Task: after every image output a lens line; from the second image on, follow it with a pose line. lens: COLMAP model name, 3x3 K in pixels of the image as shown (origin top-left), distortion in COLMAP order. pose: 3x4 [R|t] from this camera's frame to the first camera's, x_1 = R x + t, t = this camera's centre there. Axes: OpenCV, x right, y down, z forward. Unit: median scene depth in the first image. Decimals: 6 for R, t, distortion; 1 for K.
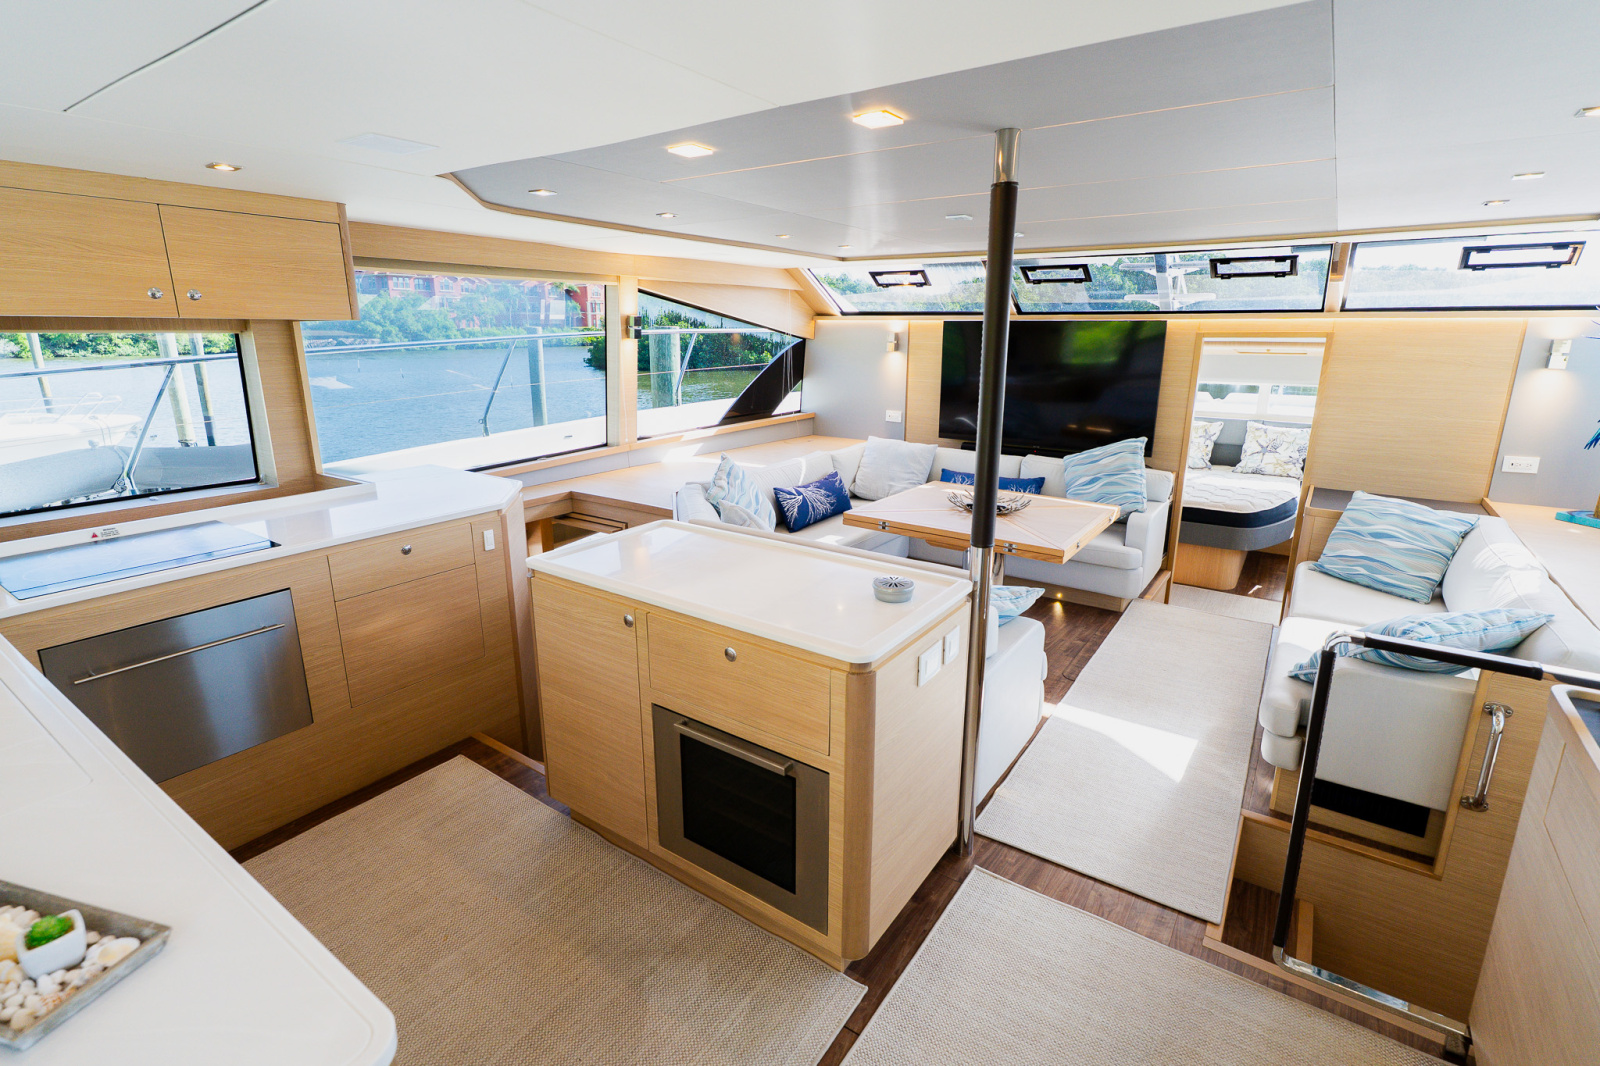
lens RADIAL K [[750.5, 0, 801.0], [0, 750.5, 516.6], [0, 0, 1]] dist [0.000965, 0.000864]
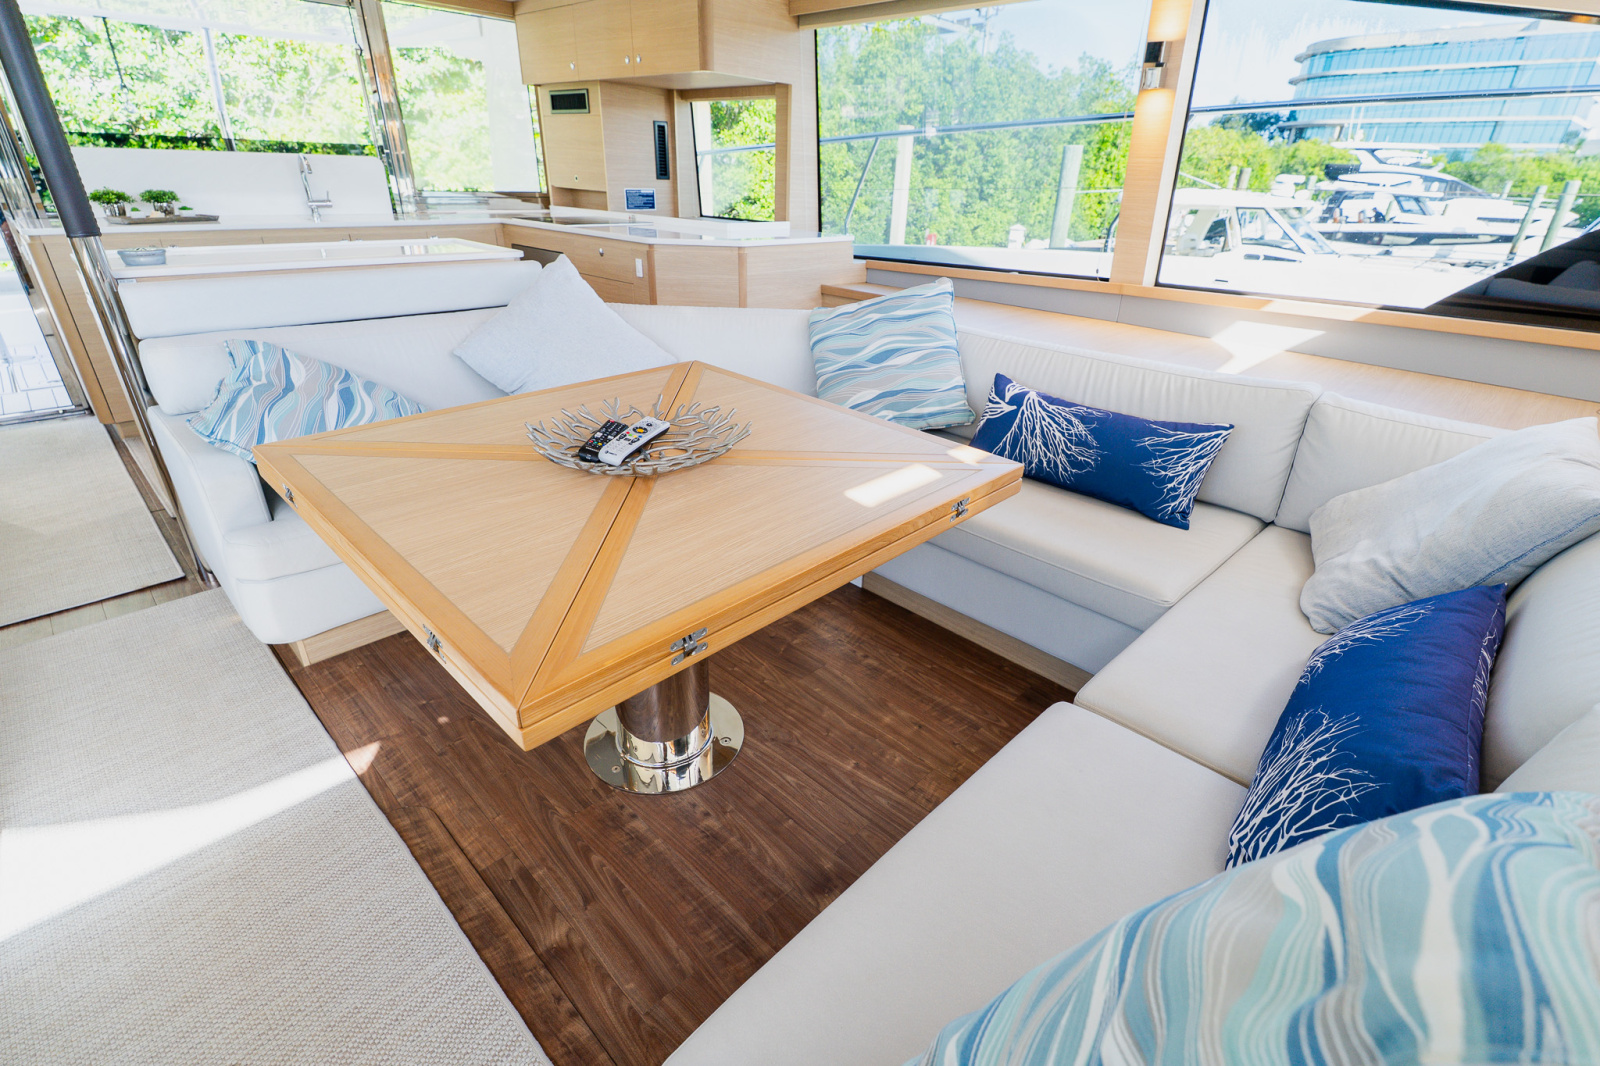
lens RADIAL K [[739.9, 0, 830.0], [0, 739.9, 541.4], [0, 0, 1]] dist [-0.001065, 0.000072]
pose [[-0.153024, 0.435087, -0.887290, 0.401156], [-0.273482, 0.844153, 0.461100, -0.118587], [0.949627, 0.313217, -0.010187, 0.751472]]
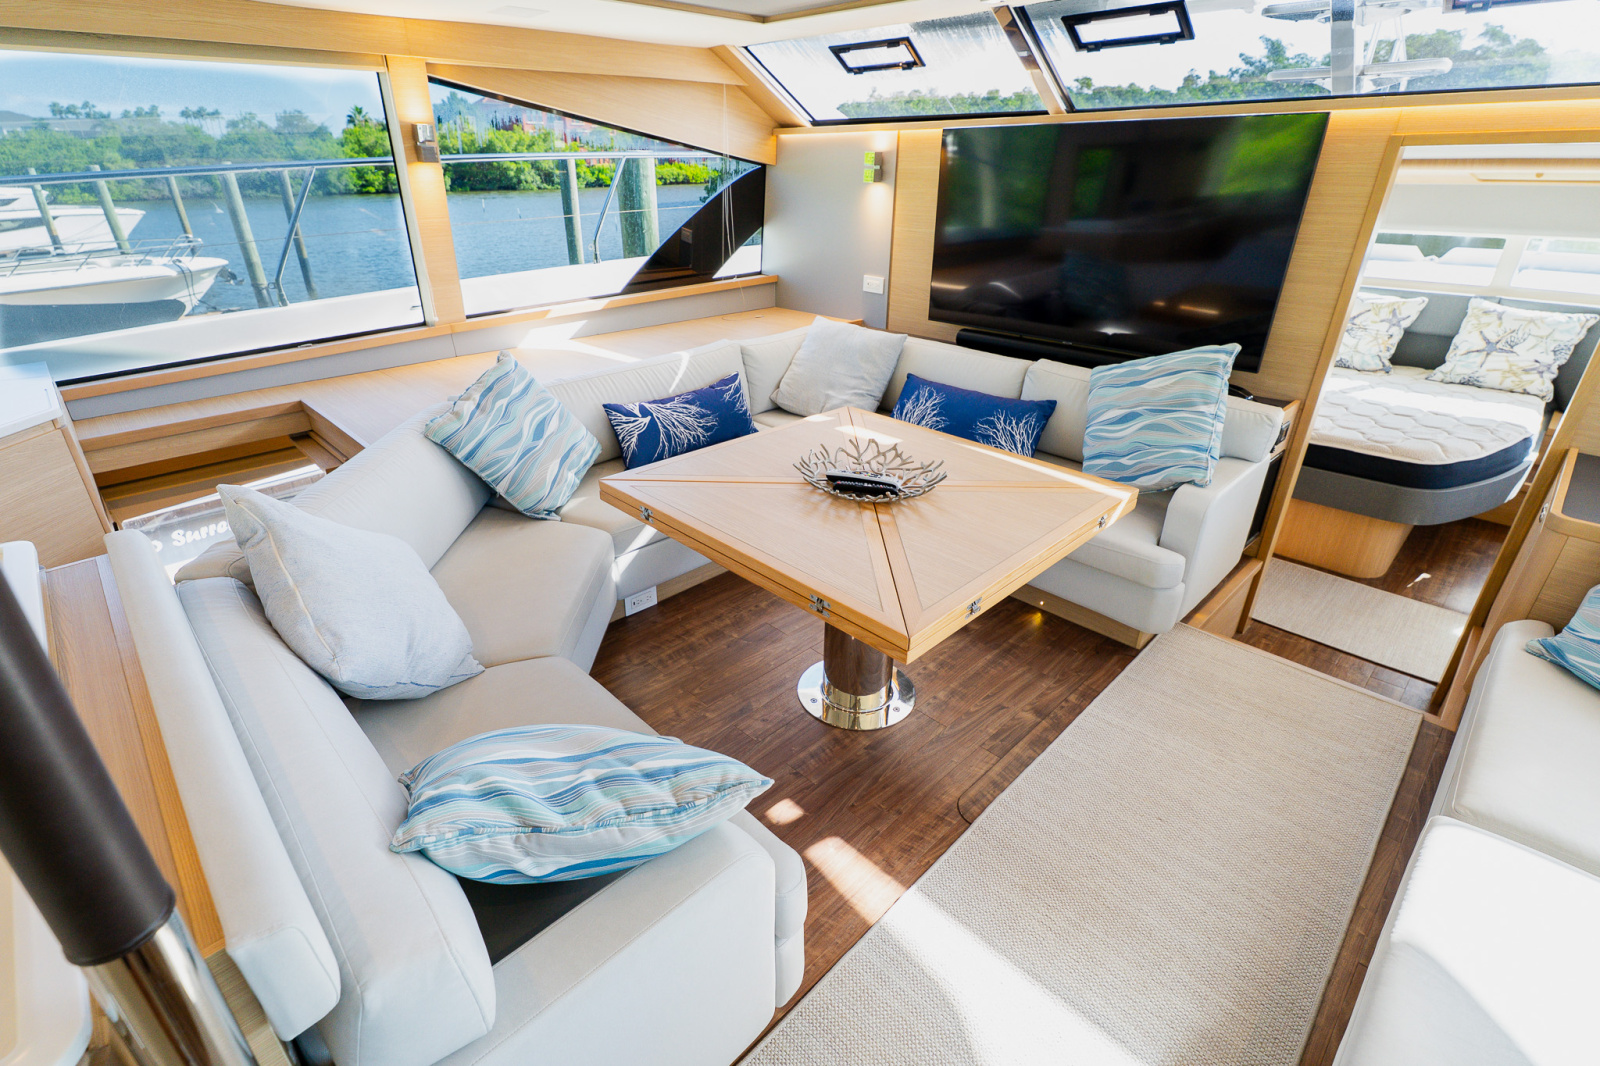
lens RADIAL K [[743.4, 0, 767.1], [0, 743.4, 525.5], [0, 0, 1]] dist [0.001446, -0.001281]
pose [[0.978518, 0.080079, -0.189975, 0.190708], [-0.038995, 0.976738, 0.210863, -0.062686], [0.202441, -0.198925, 0.958878, 0.310051]]
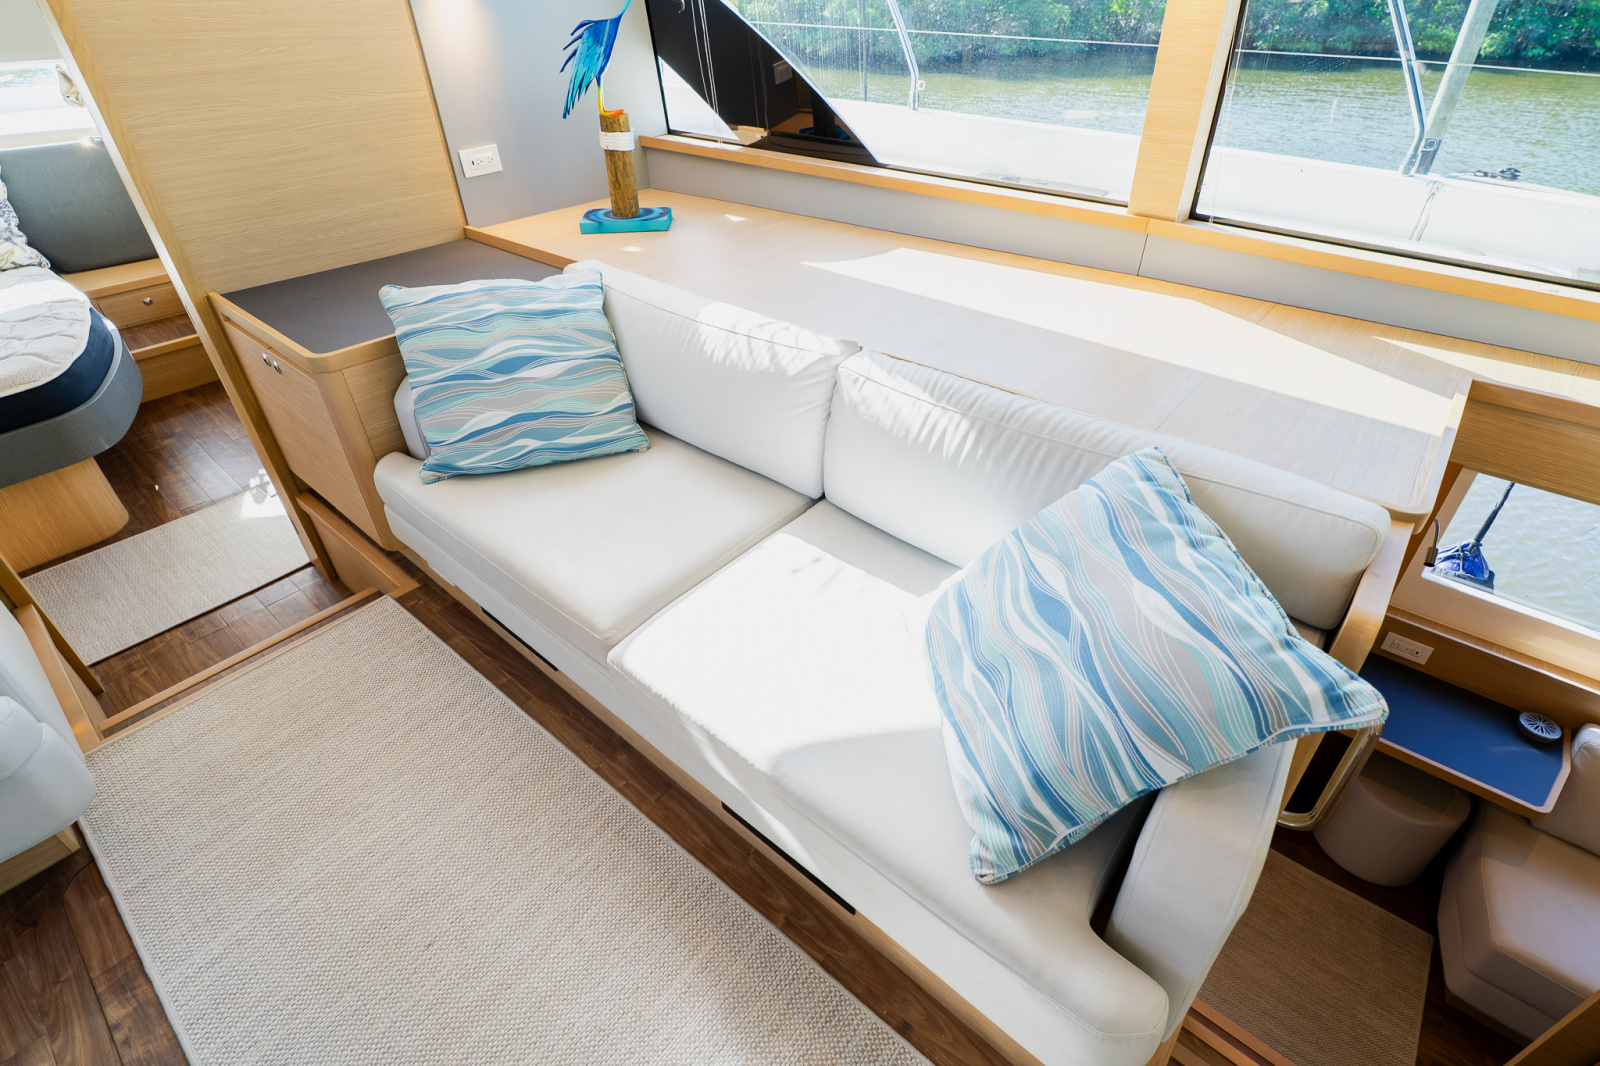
lens RADIAL K [[766.8, 0, 828.8], [0, 766.8, 492.1], [0, 0, 1]] dist [-0.001839, -0.000789]
pose [[0.082860, -0.556172, 0.826926, 0.202760], [0.247934, 0.815194, 0.523438, -0.078011], [-0.965227, 0.161651, 0.205441, 0.450138]]
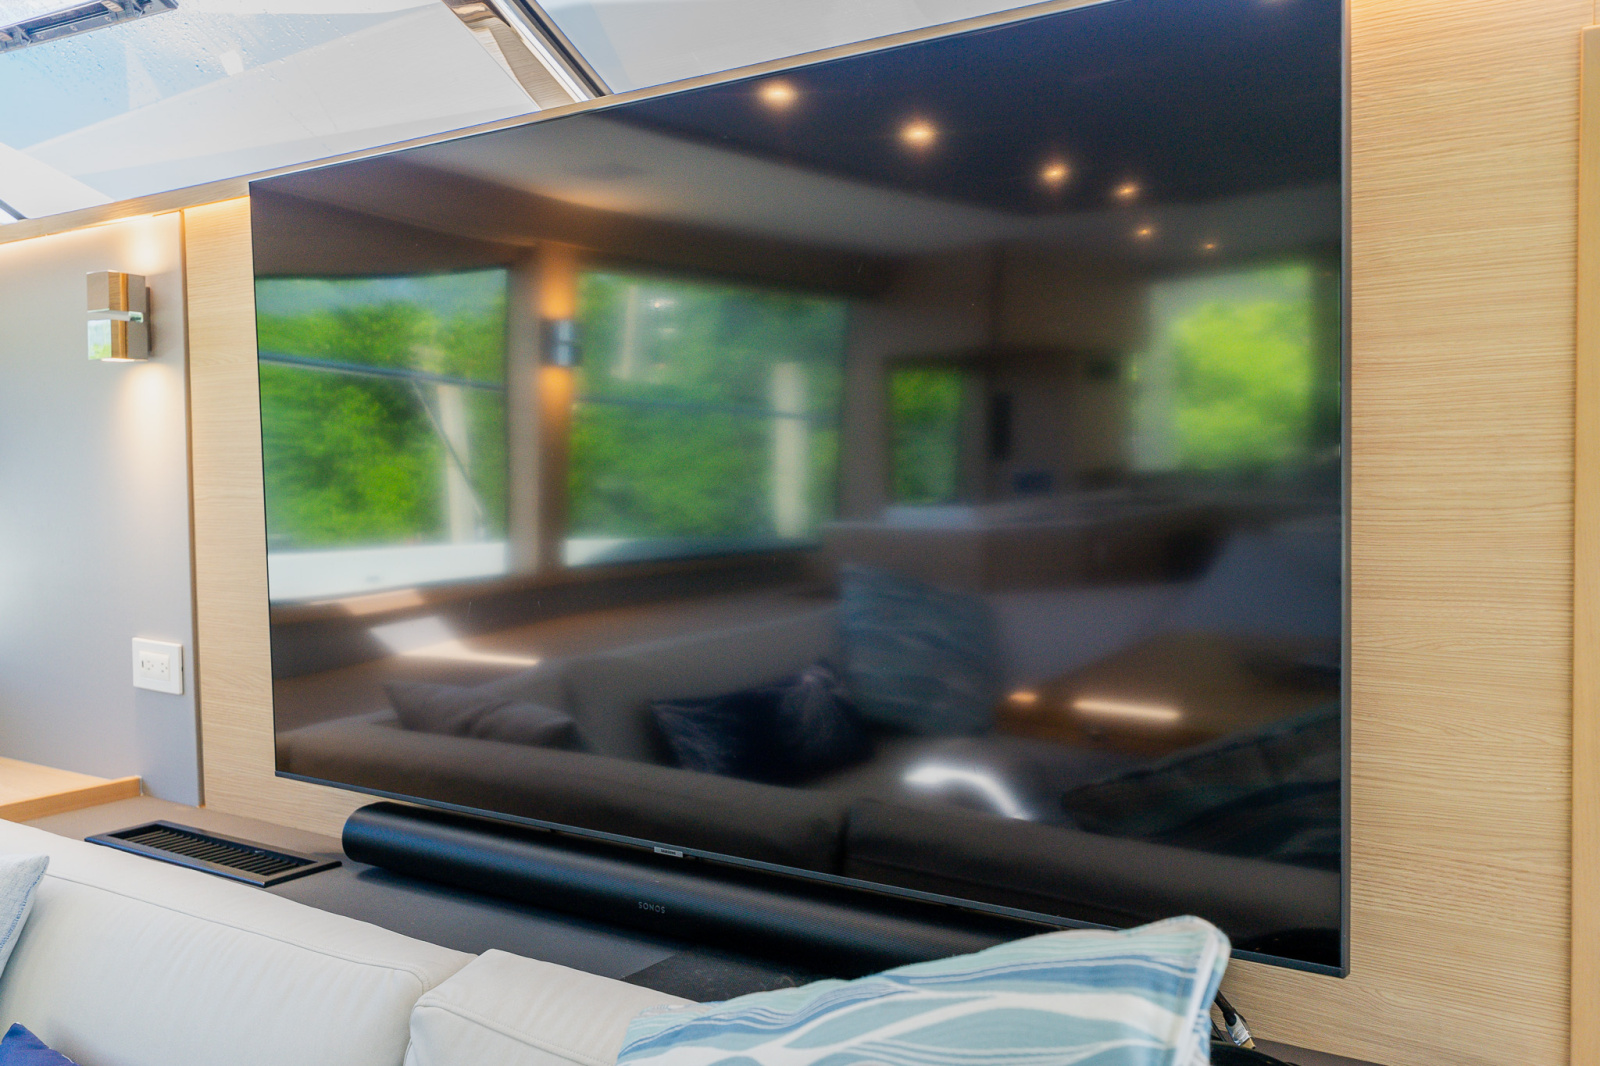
lens RADIAL K [[1413.4, 0, 800.0], [0, 1413.4, 533.0], [0, 0, 1]] dist [0.002063, 0.000772]
pose [[0.999905, -0.013283, 0.003794, 0.329194], [0.013771, 0.980309, -0.196989, -0.097359], [-0.001103, 0.197023, 0.980398, 0.659114]]
